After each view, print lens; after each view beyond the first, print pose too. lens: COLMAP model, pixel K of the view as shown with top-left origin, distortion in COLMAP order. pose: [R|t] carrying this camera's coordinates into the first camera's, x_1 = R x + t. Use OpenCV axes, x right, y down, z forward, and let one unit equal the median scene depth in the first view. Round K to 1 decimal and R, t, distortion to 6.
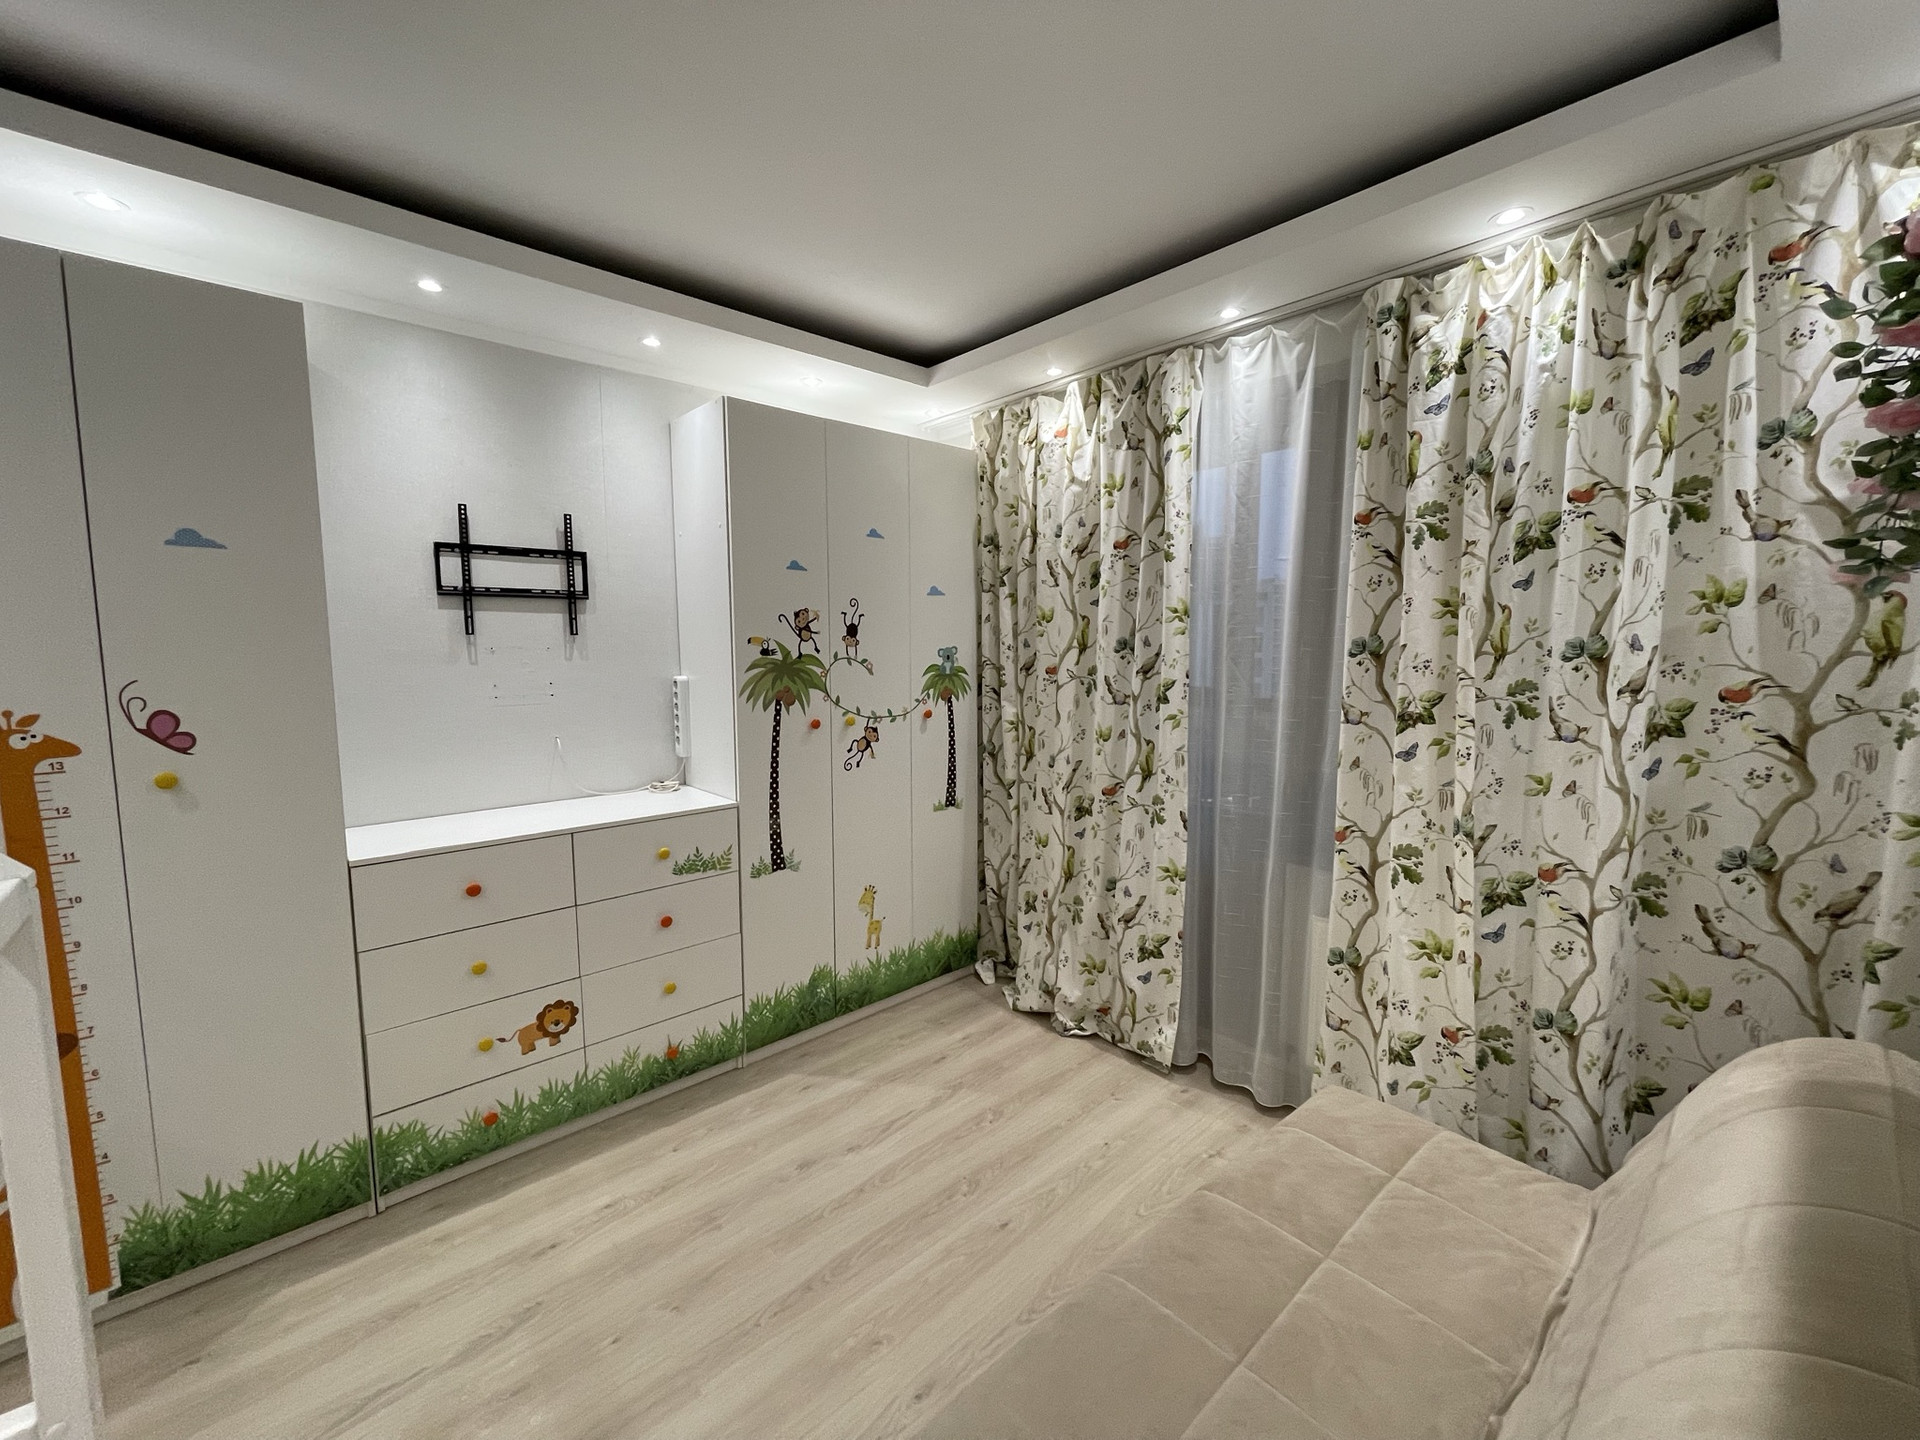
lens RADIAL K [[782.2, 0, 961.2], [0, 782.2, 719.7], [0, 0, 1]] dist [0.002390, 0.000144]
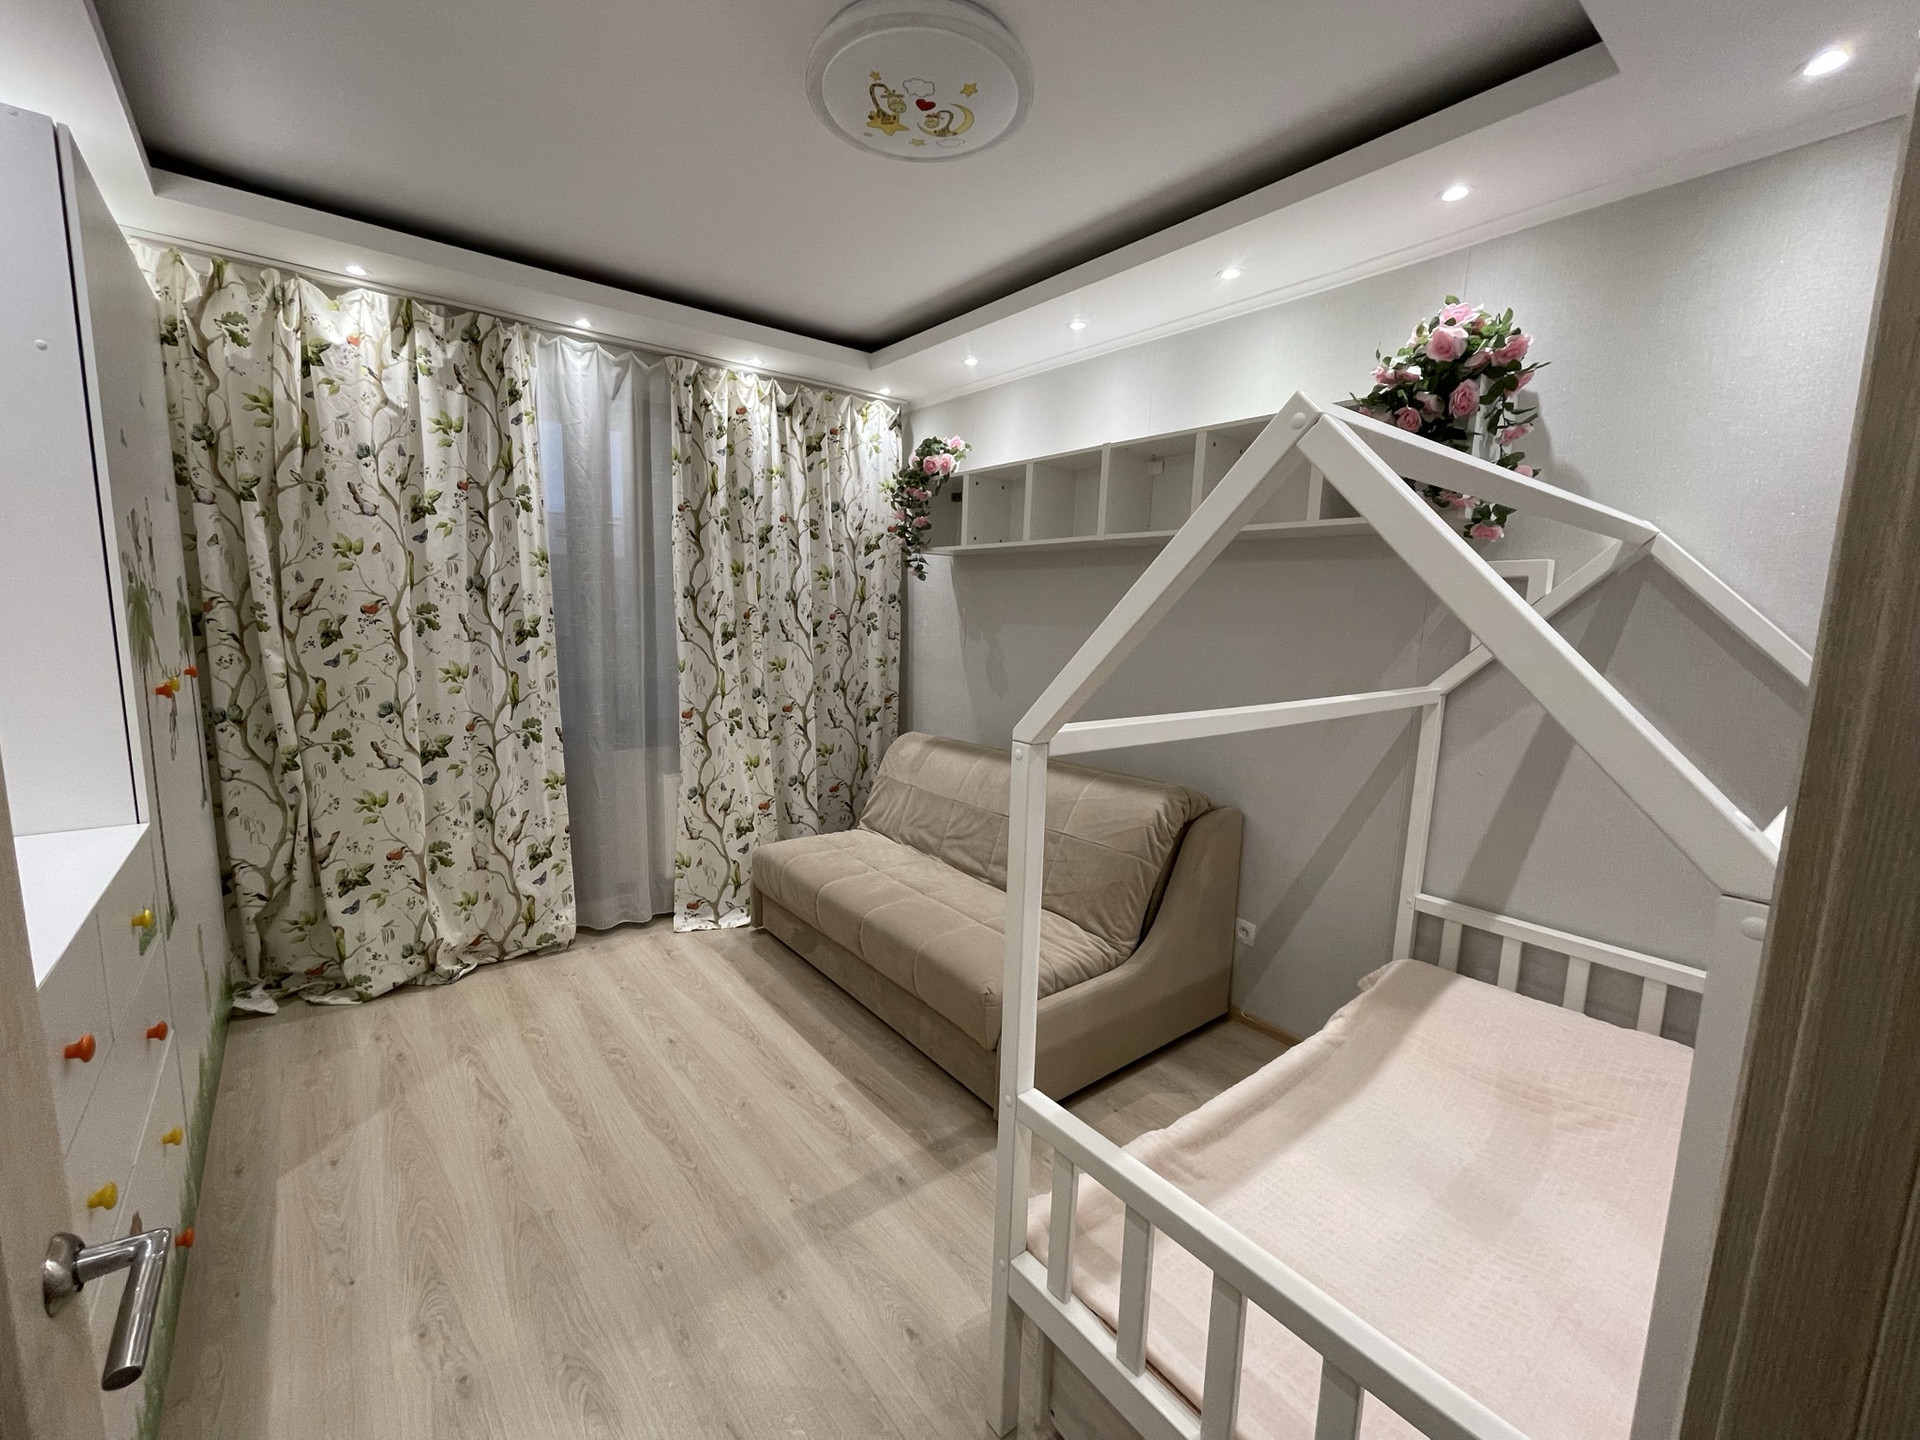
lens RADIAL K [[782.2, 0, 959.8], [0, 782.2, 721.7], [0, 0, 1]] dist [0.002390, 0.000144]
pose [[0.046771, -0.143331, 0.988569, -0.856086], [0.074040, 0.987427, 0.139662, -0.012311], [-0.996158, 0.066662, 0.056795, 0.317347]]
